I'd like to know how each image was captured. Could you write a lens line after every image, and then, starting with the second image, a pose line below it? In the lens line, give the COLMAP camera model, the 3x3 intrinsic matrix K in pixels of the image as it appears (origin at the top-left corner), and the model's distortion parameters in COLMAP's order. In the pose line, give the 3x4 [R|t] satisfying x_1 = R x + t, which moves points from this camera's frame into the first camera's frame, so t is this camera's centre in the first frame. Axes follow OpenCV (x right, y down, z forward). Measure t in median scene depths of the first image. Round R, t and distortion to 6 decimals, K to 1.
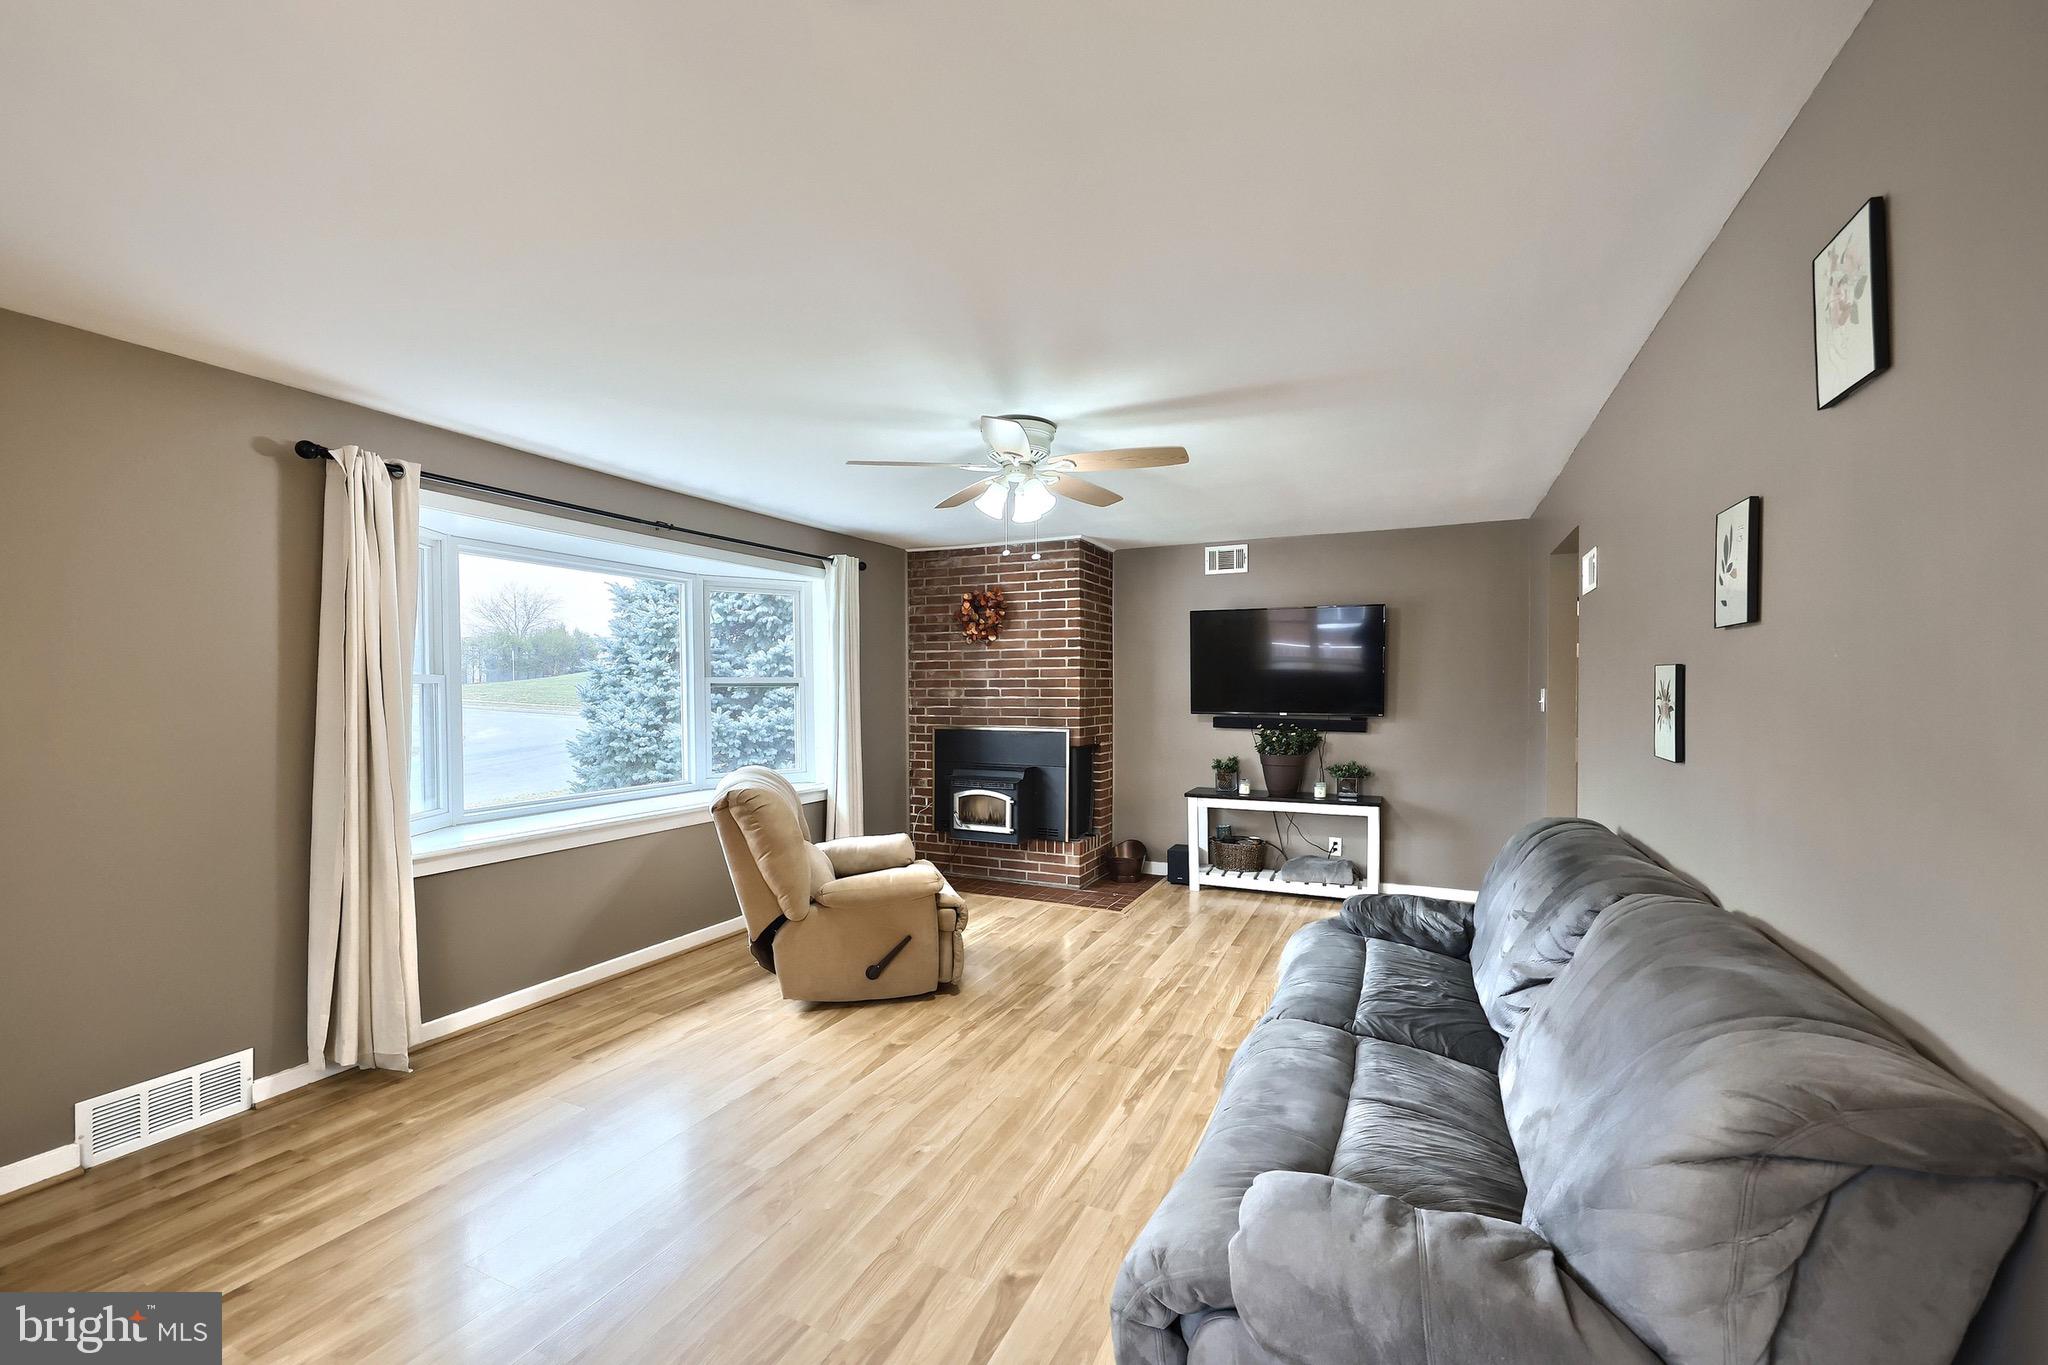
lens RADIAL K [[847.4, 0, 1026.6], [0, 847.4, 693.6], [0, 0, 1]] dist [-0.003935, -0.000280]
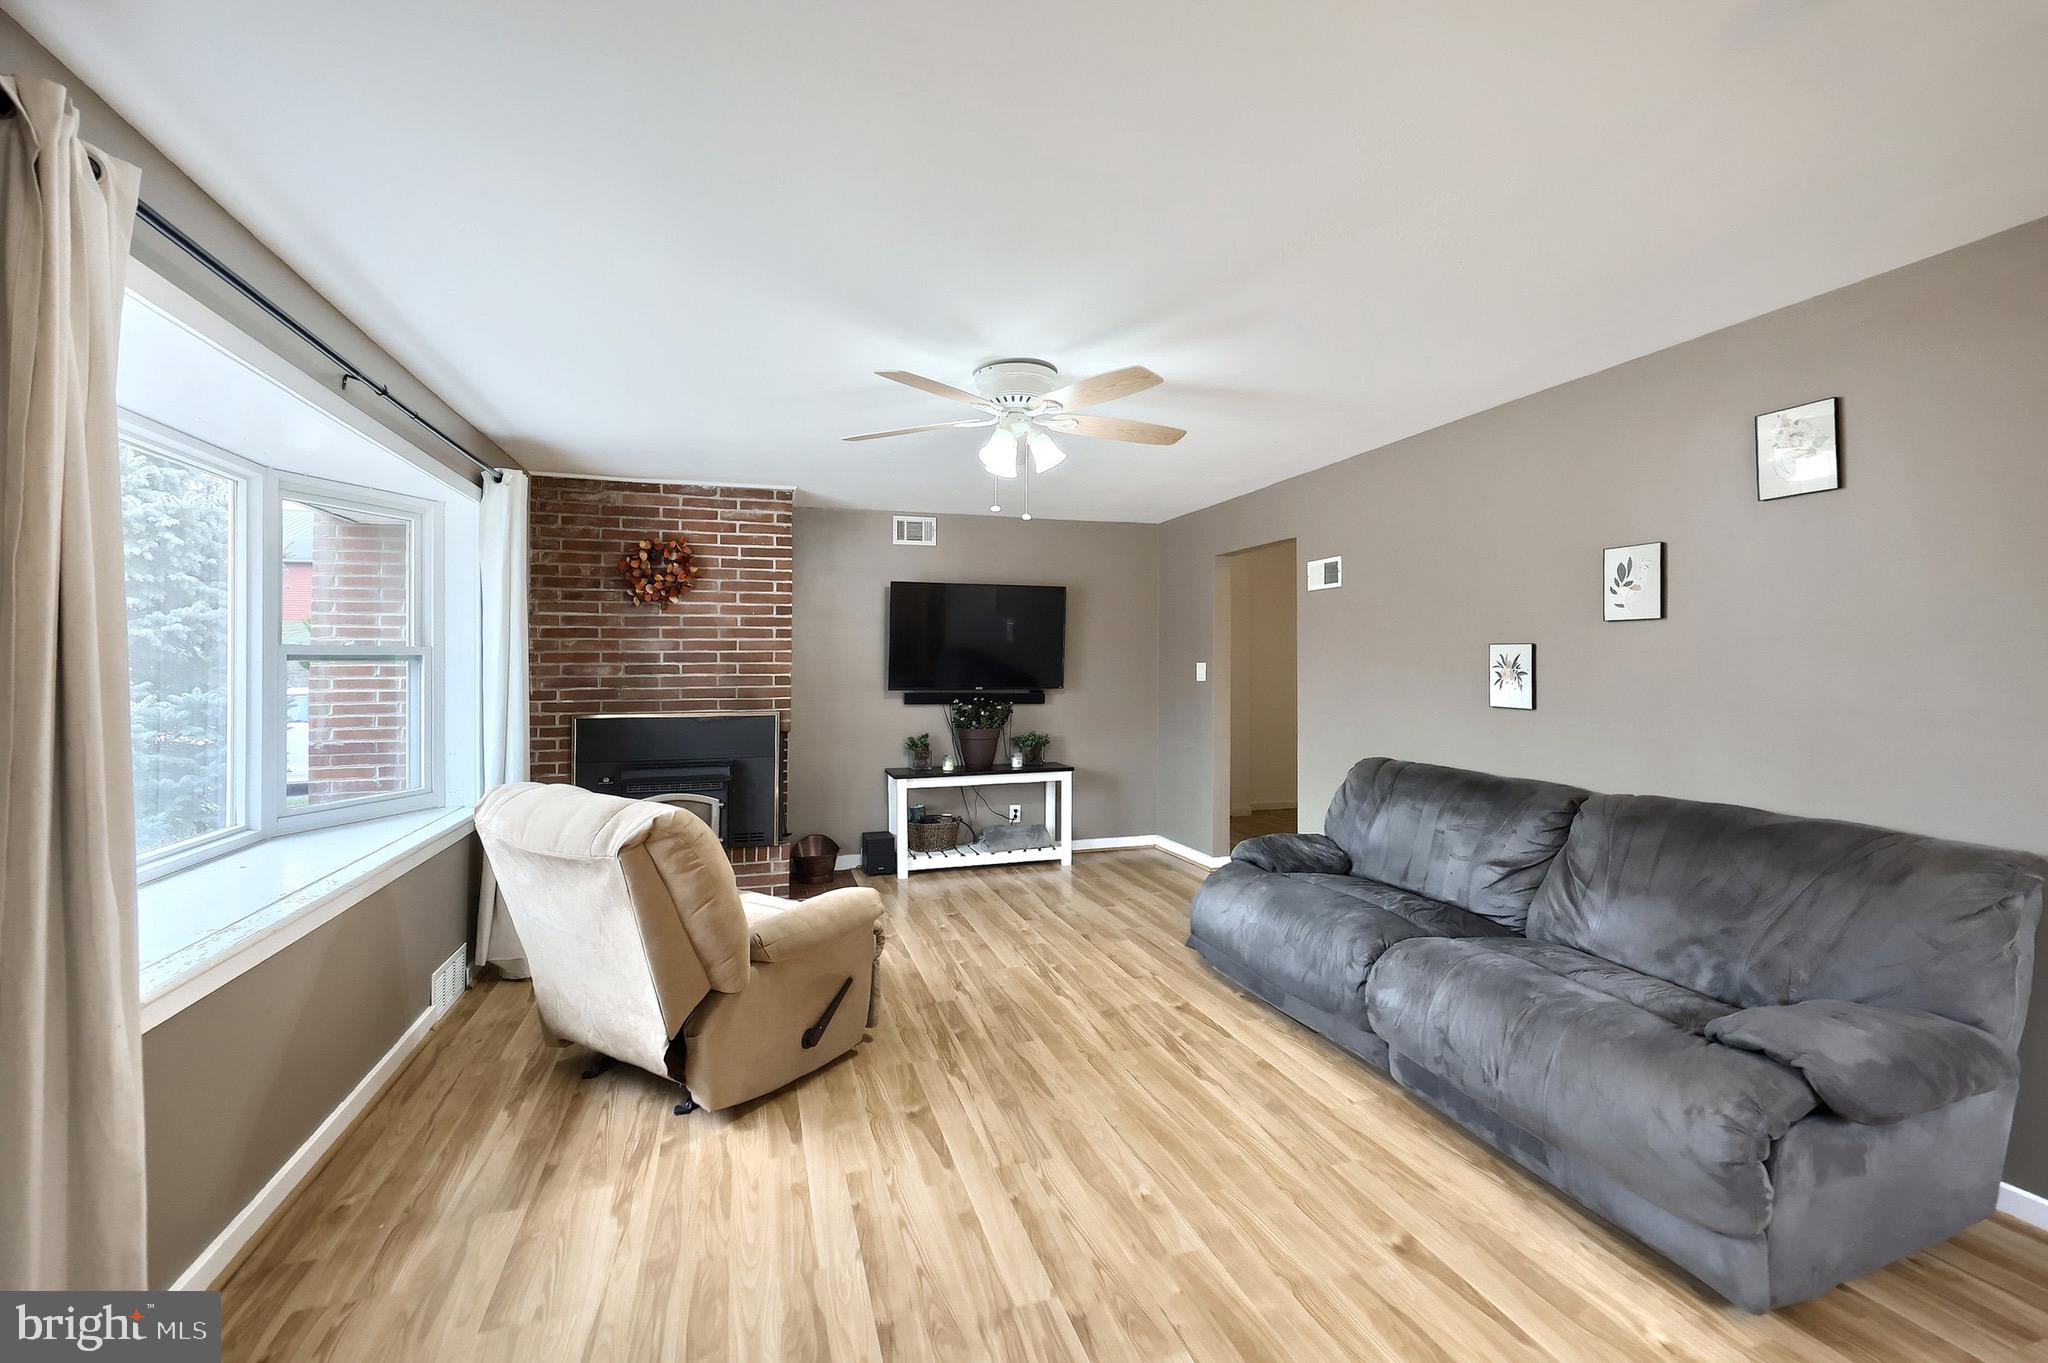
lens RADIAL K [[883.4, 0, 1028.6], [0, 883.4, 644.5], [0, 0, 1]] dist [-0.004525, -0.000147]
pose [[0.732237, 0.013566, 0.680915, -0.368205], [0.007035, 0.999598, -0.027481, 0.000845], [-0.681013, 0.024913, 0.731847, 0.179716]]
